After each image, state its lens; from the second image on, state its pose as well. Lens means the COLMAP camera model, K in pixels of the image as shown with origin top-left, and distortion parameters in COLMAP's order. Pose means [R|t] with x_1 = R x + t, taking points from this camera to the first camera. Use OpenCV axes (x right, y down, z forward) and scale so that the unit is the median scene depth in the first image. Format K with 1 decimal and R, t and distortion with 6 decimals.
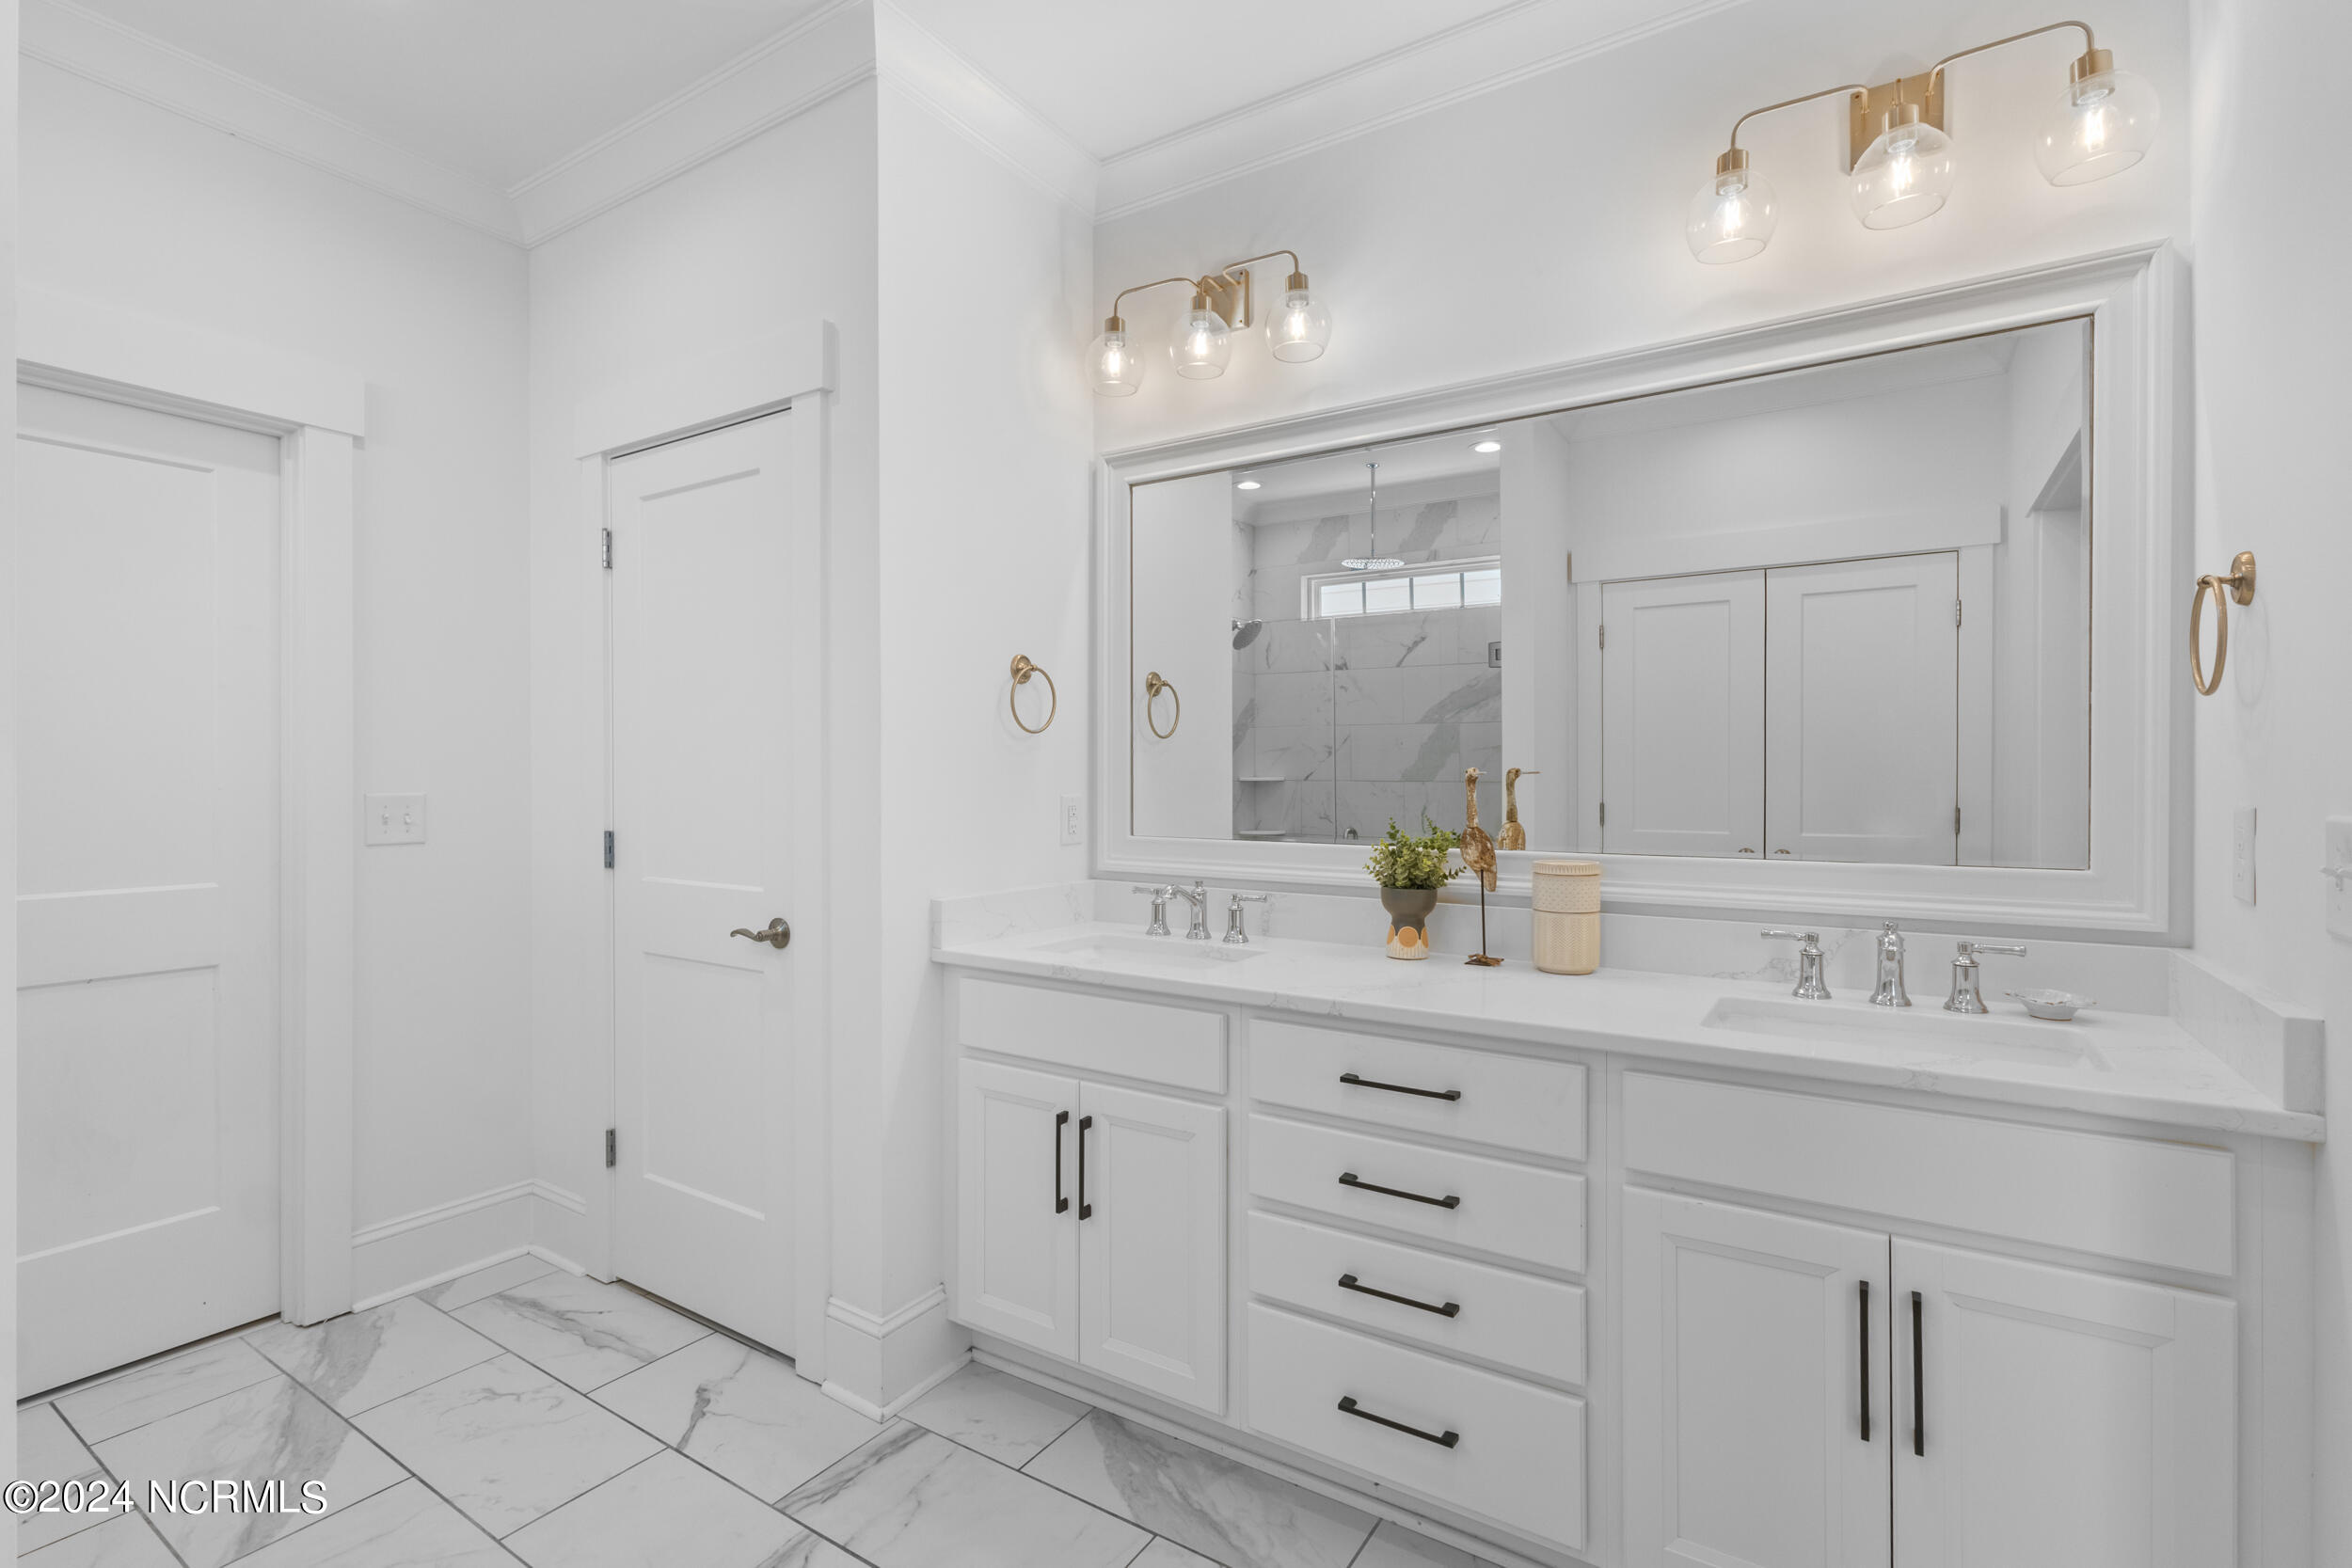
lens RADIAL K [[1093.4, 0, 1174.6], [0, 1093.4, 776.9], [0, 0, 1]] dist [-0.006444, 0.000659]
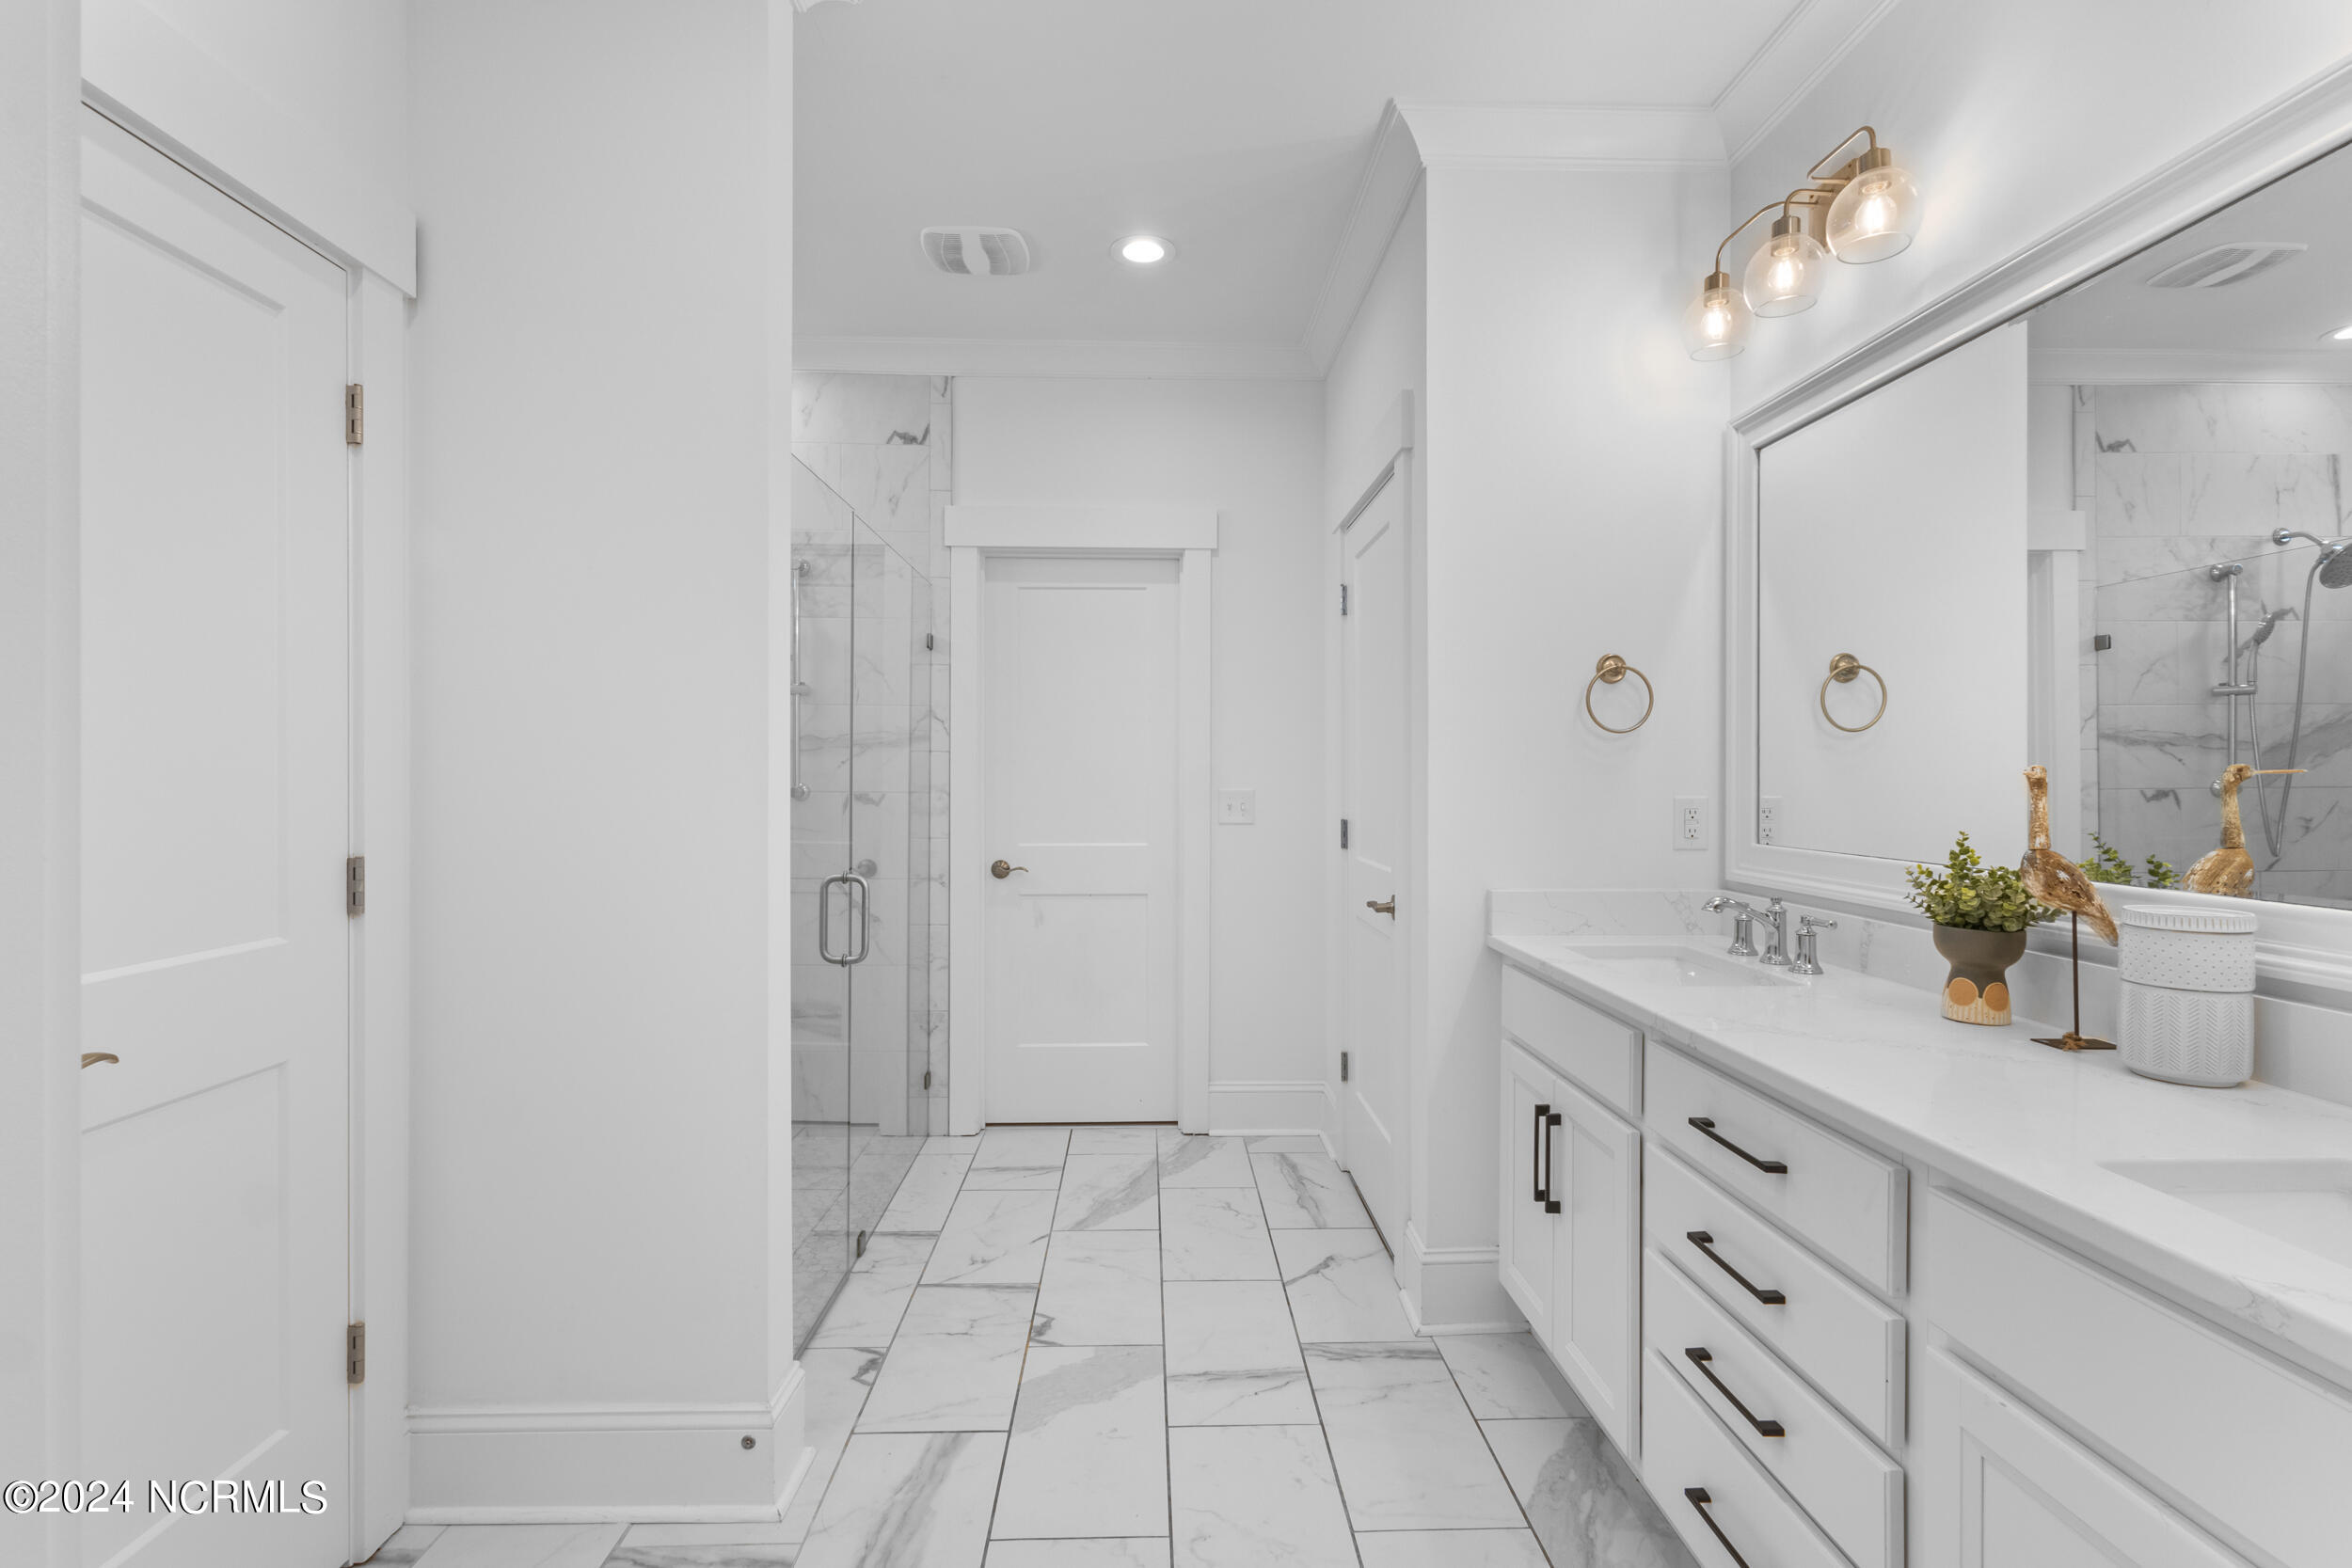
lens RADIAL K [[1093.4, 0, 1159.2], [0, 1093.4, 780.8], [0, 0, 1]] dist [-0.006444, 0.000659]
pose [[0.551695, 0.003137, -0.834040, 0.497374], [-0.002626, 0.999995, 0.002025, 0.002116], [0.834042, 0.001073, 0.551700, 0.122542]]
